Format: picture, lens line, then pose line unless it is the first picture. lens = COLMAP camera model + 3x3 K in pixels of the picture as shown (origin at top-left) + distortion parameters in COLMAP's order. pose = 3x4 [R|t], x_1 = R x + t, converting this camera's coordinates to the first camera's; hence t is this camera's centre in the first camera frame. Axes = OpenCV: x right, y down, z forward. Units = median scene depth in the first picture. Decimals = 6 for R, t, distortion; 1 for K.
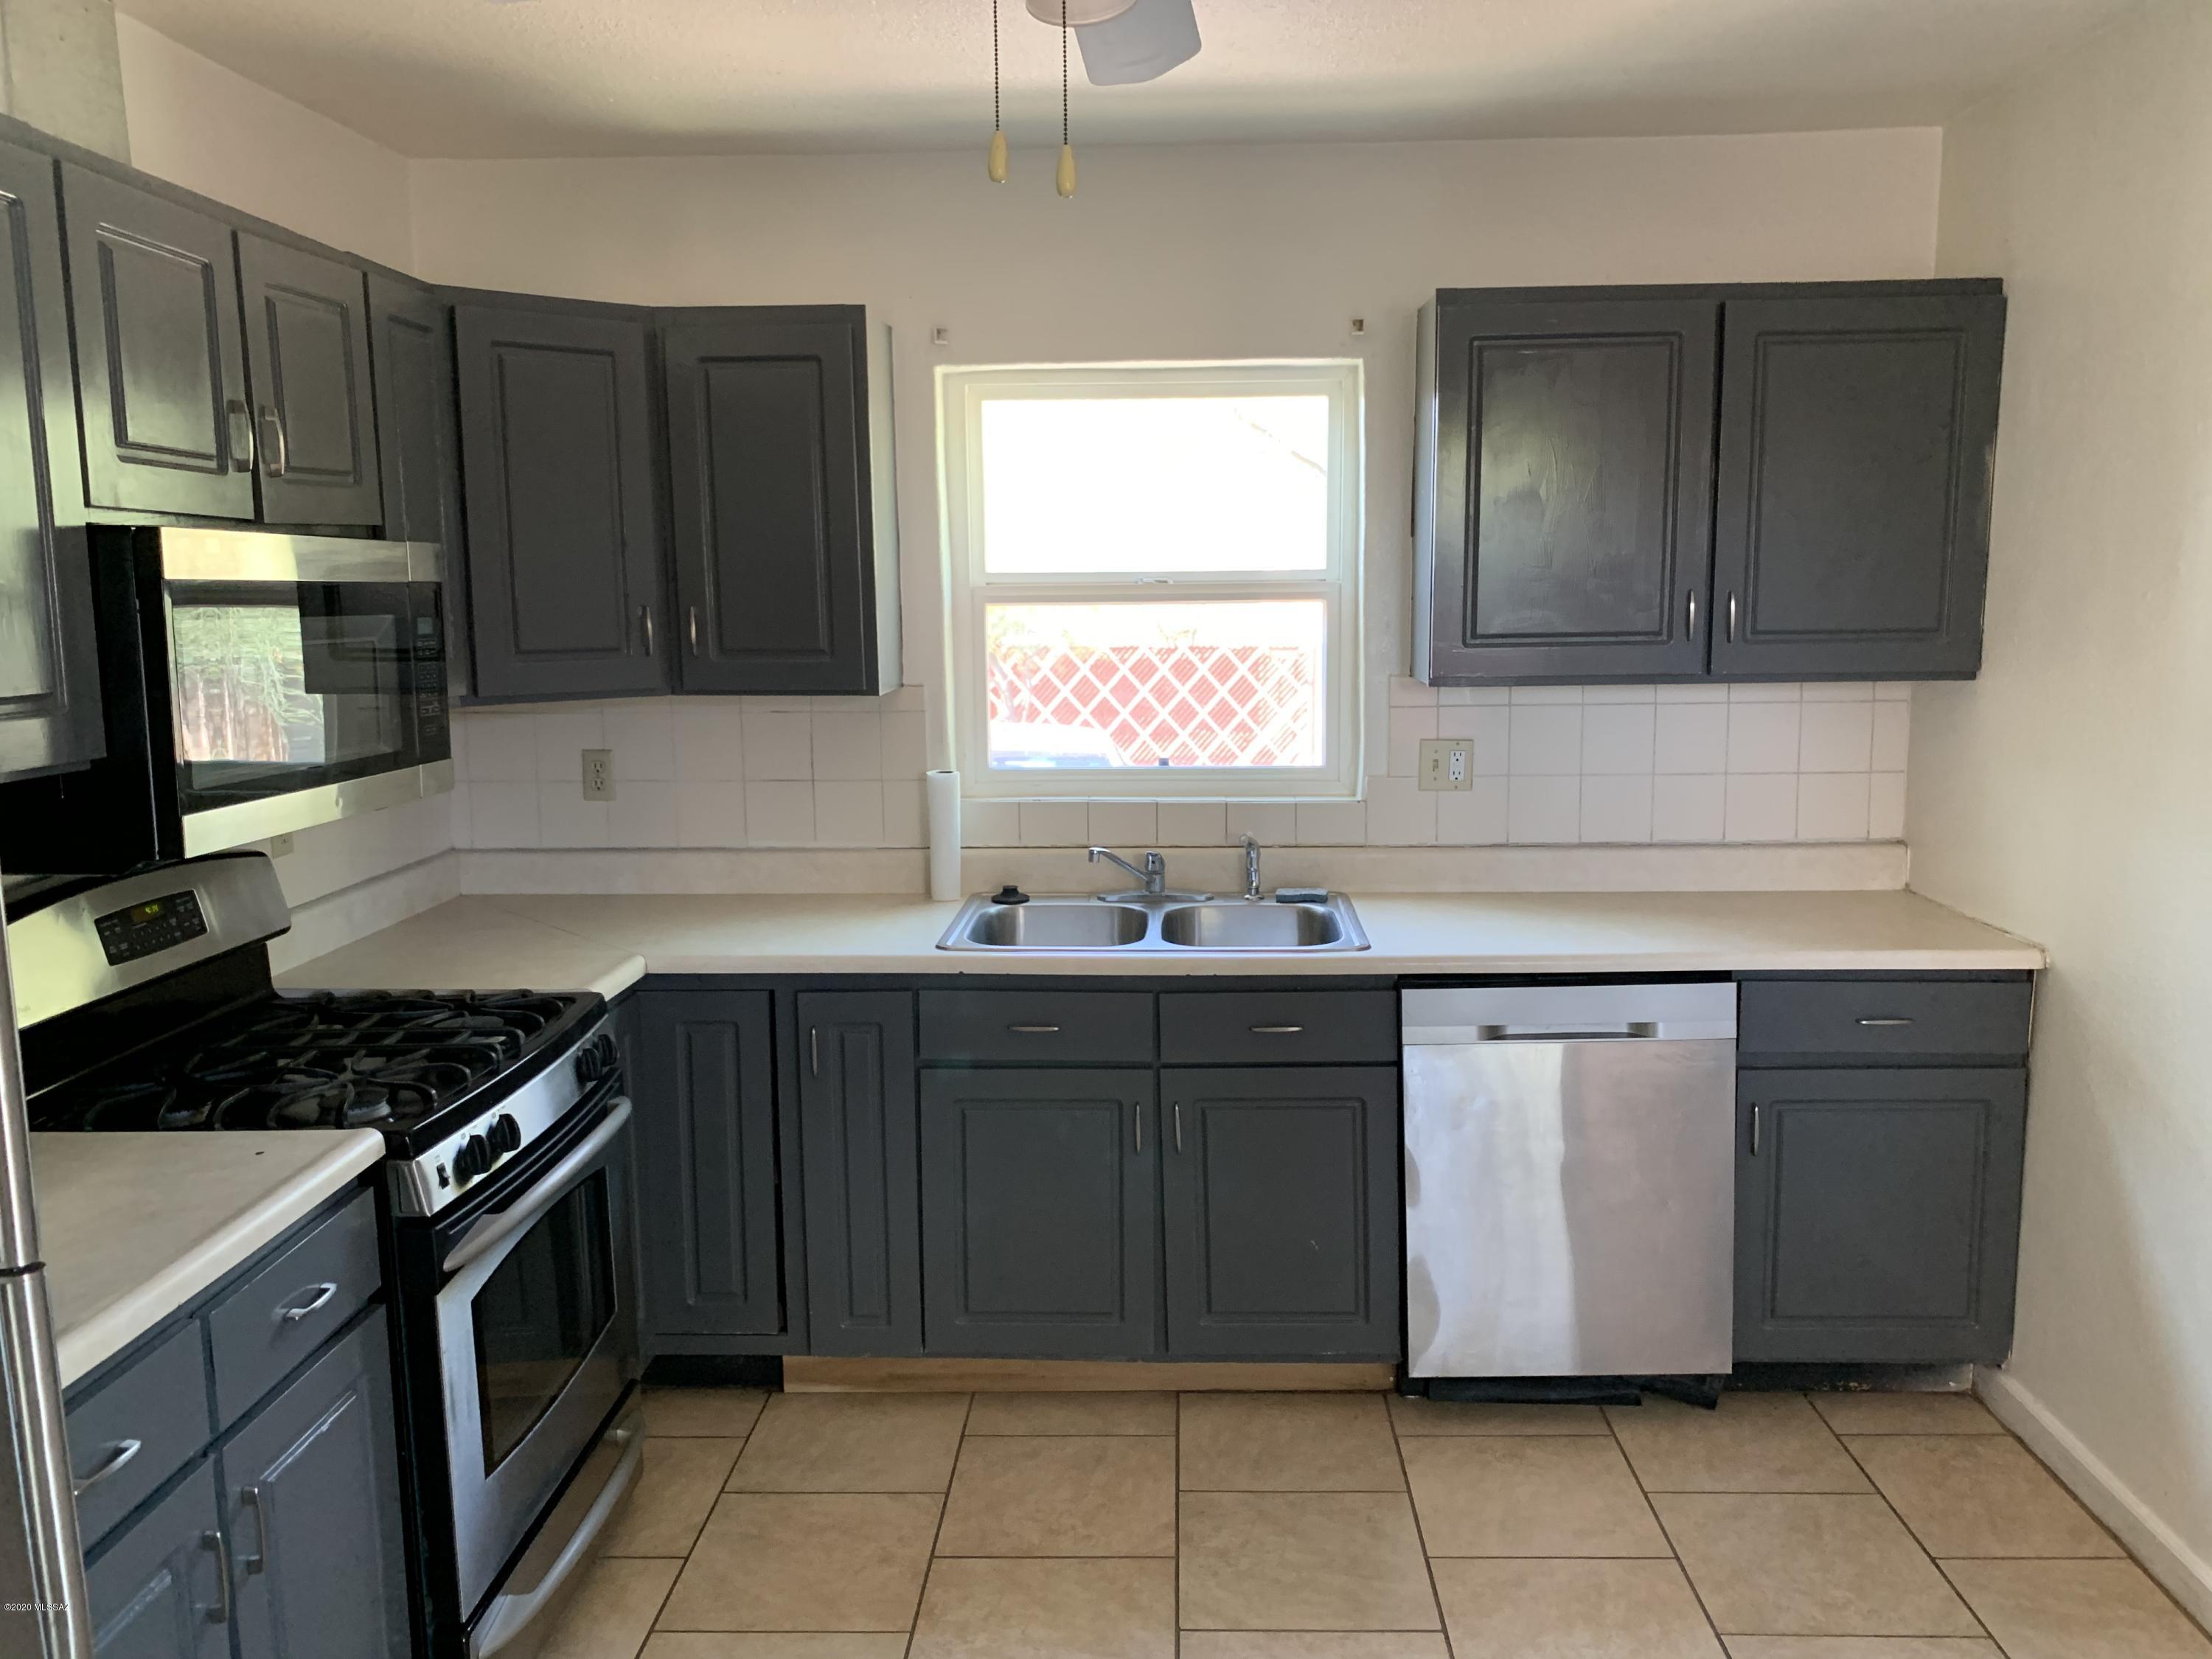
lens RADIAL K [[1706.3, 0, 1164.2], [0, 1706.3, 831.0], [0, 0, 1]] dist [0.031454, -0.050772]
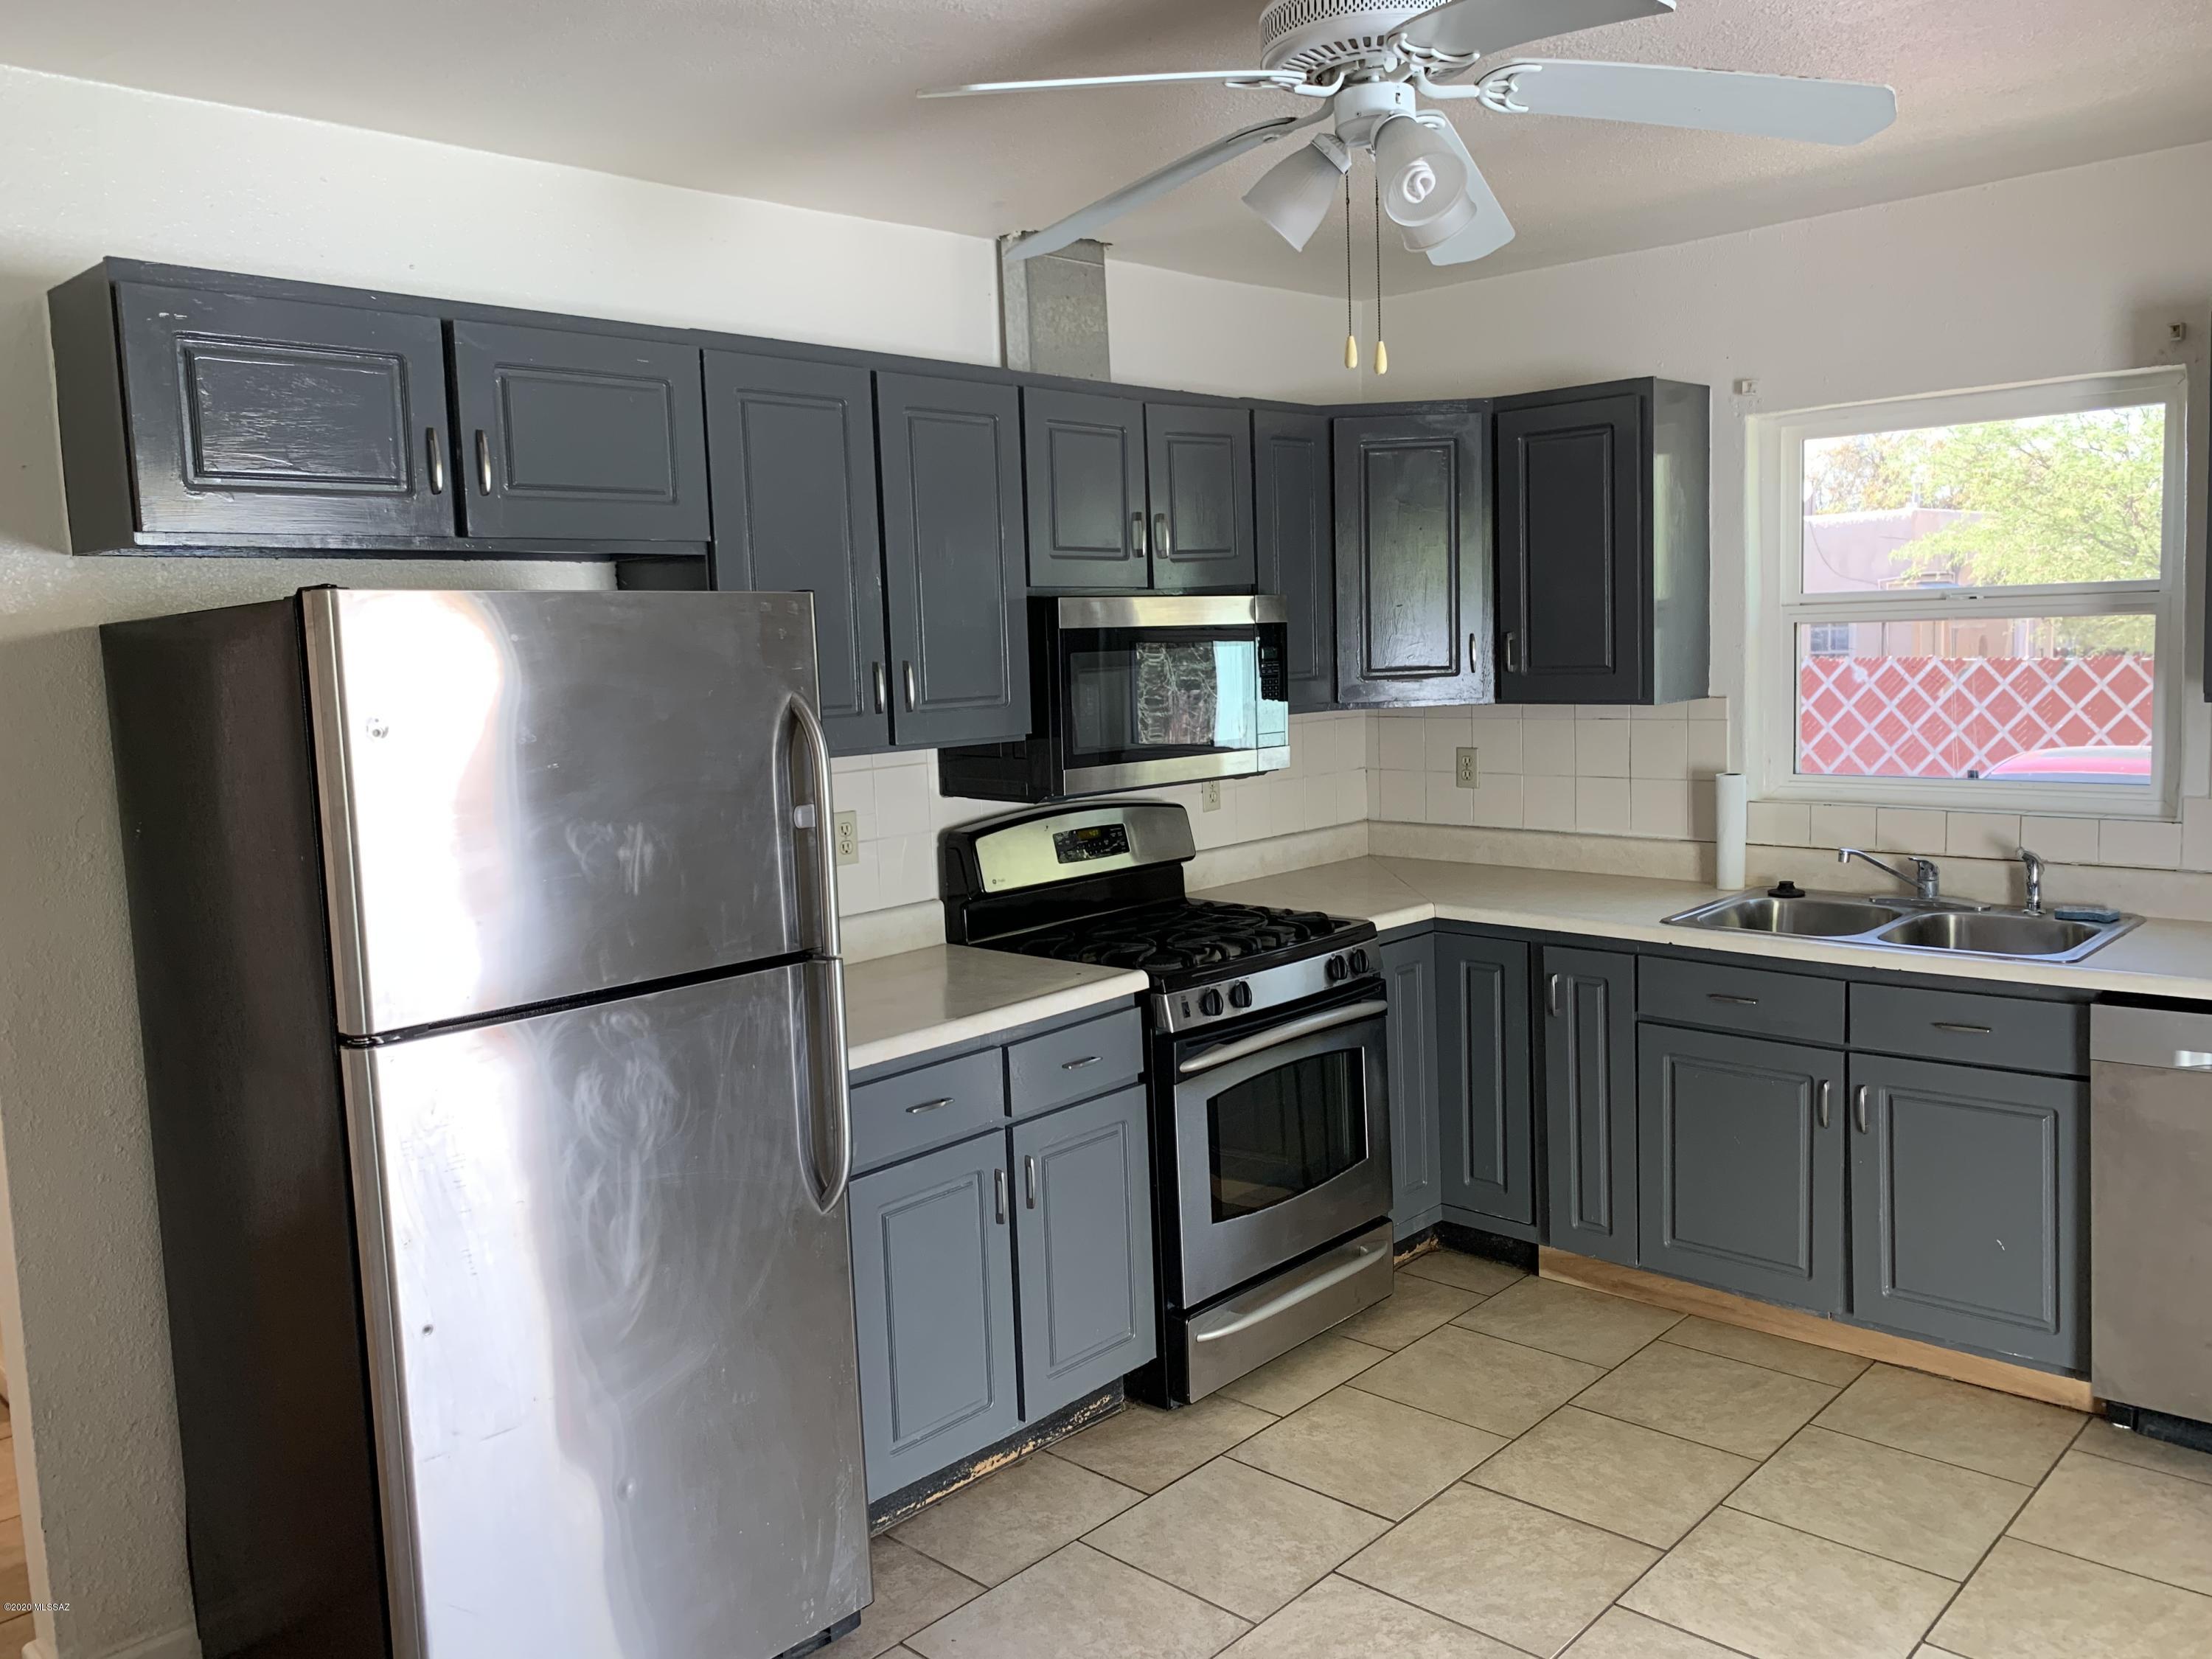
lens RADIAL K [[1706.3, 0, 1108.5], [0, 1706.3, 834.6], [0, 0, 1]] dist [0.031454, -0.050772]
pose [[0.743374, 0.060674, -0.666118, 0.350258], [-0.066946, 0.997626, 0.016158, 0.015363], [0.665517, 0.032583, 0.745671, -0.126463]]
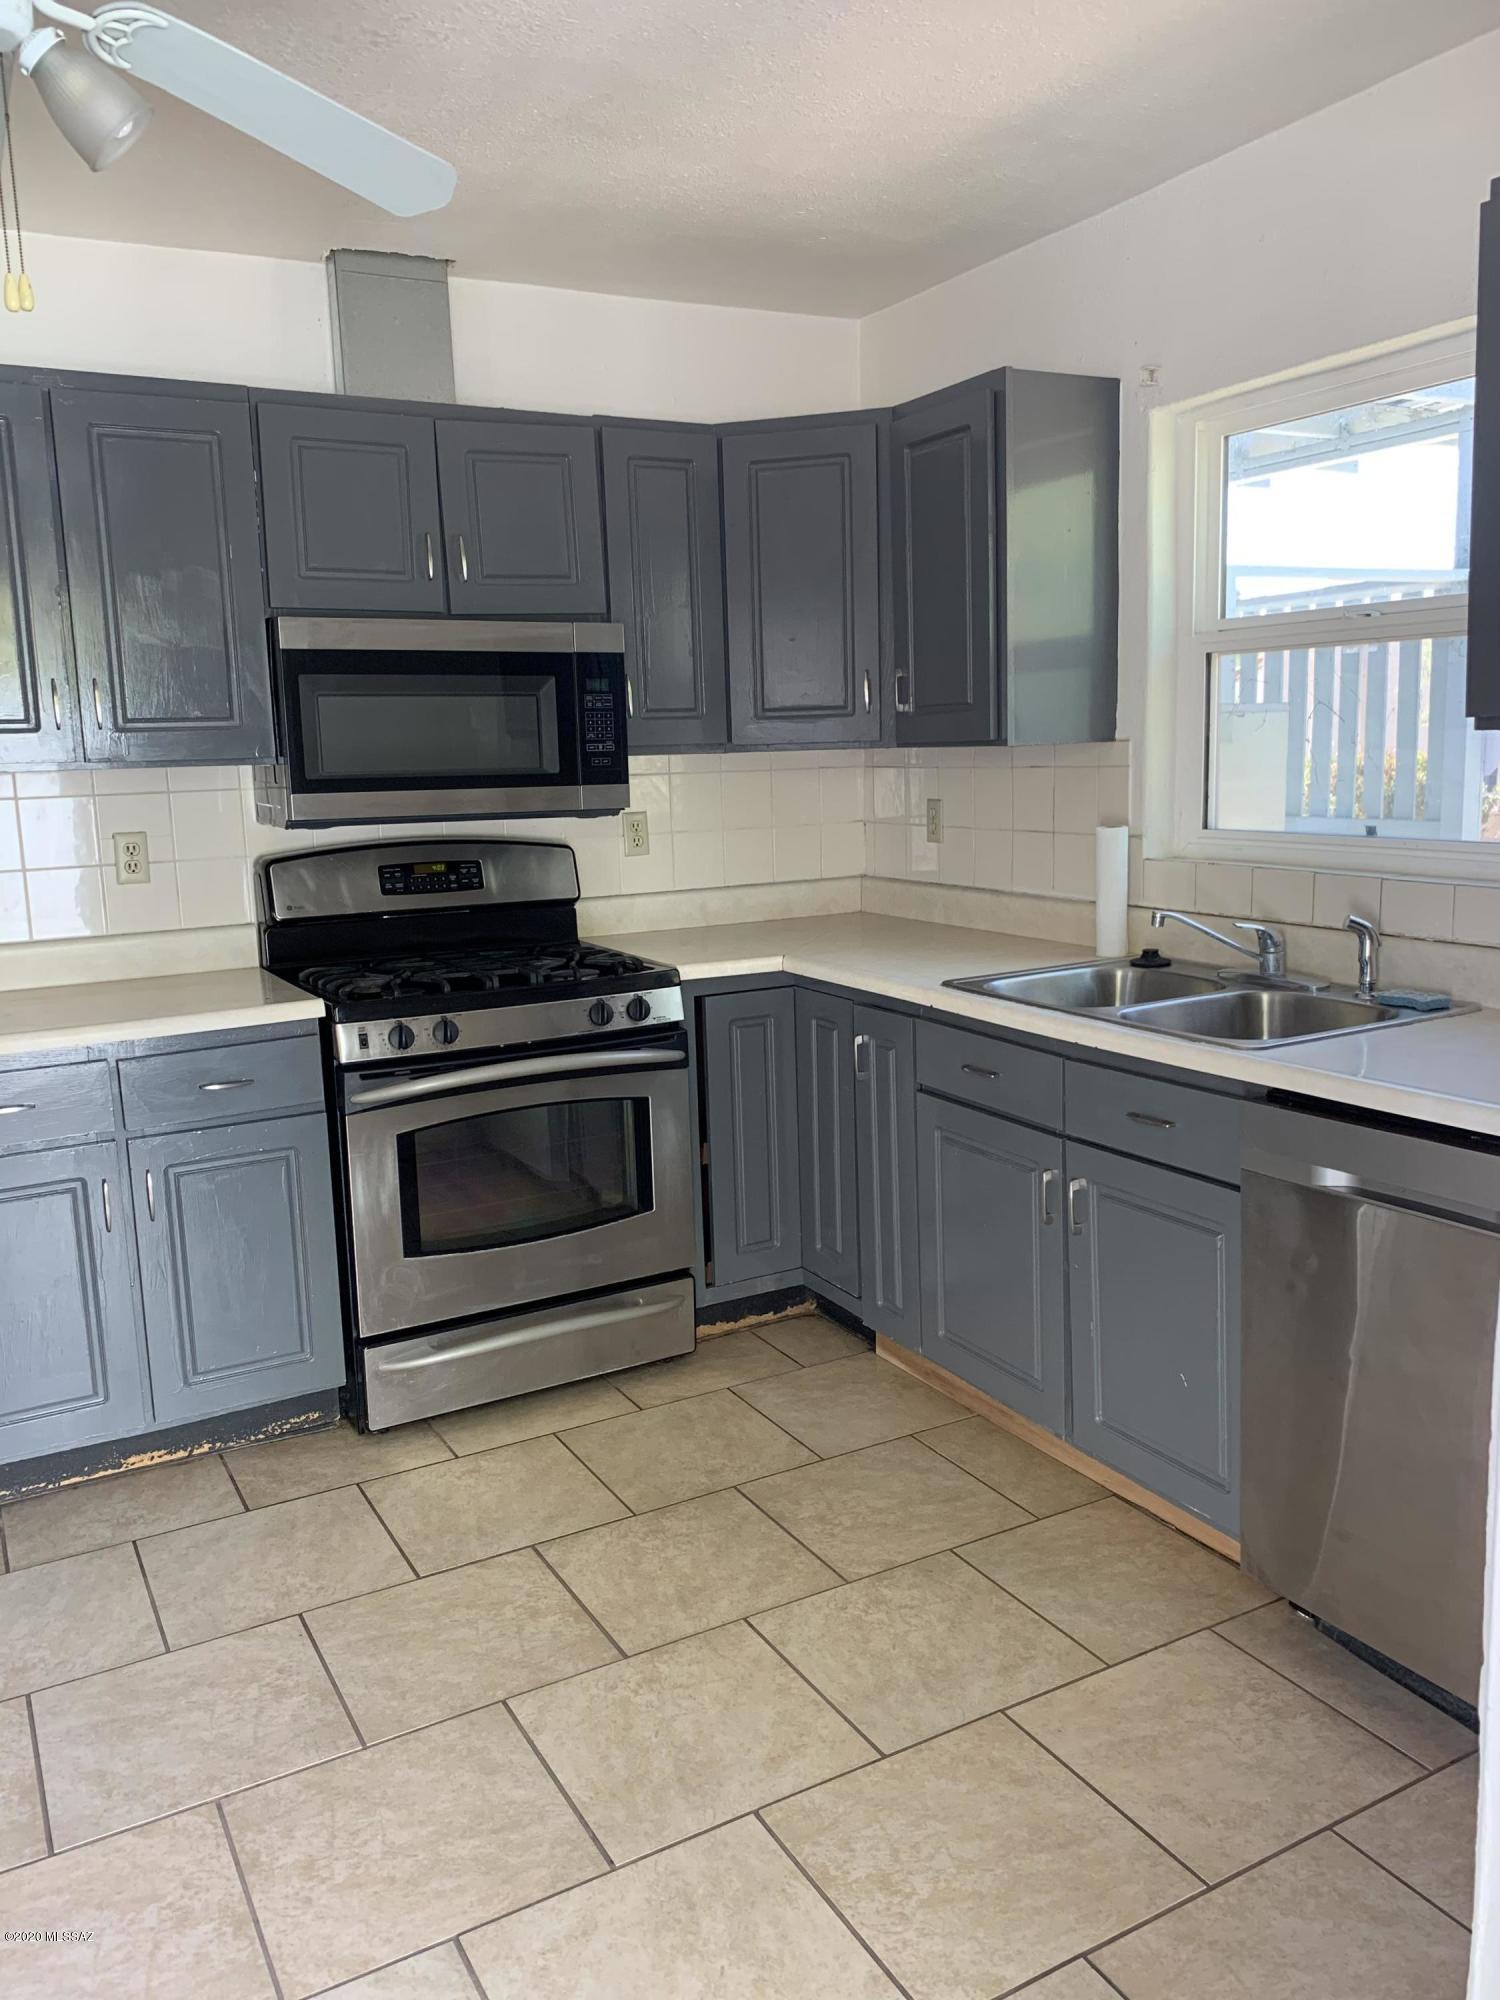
lens RADIAL K [[1542.8, 0, 754.6], [0, 1542.8, 1003.8], [0, 0, 1]] dist [0.031454, -0.050772]
pose [[0.507467, 0.139507, -0.850303, 0.599550], [-0.100136, 0.989669, 0.102611, -0.004650], [0.855833, 0.033074, 0.516194, 0.391800]]
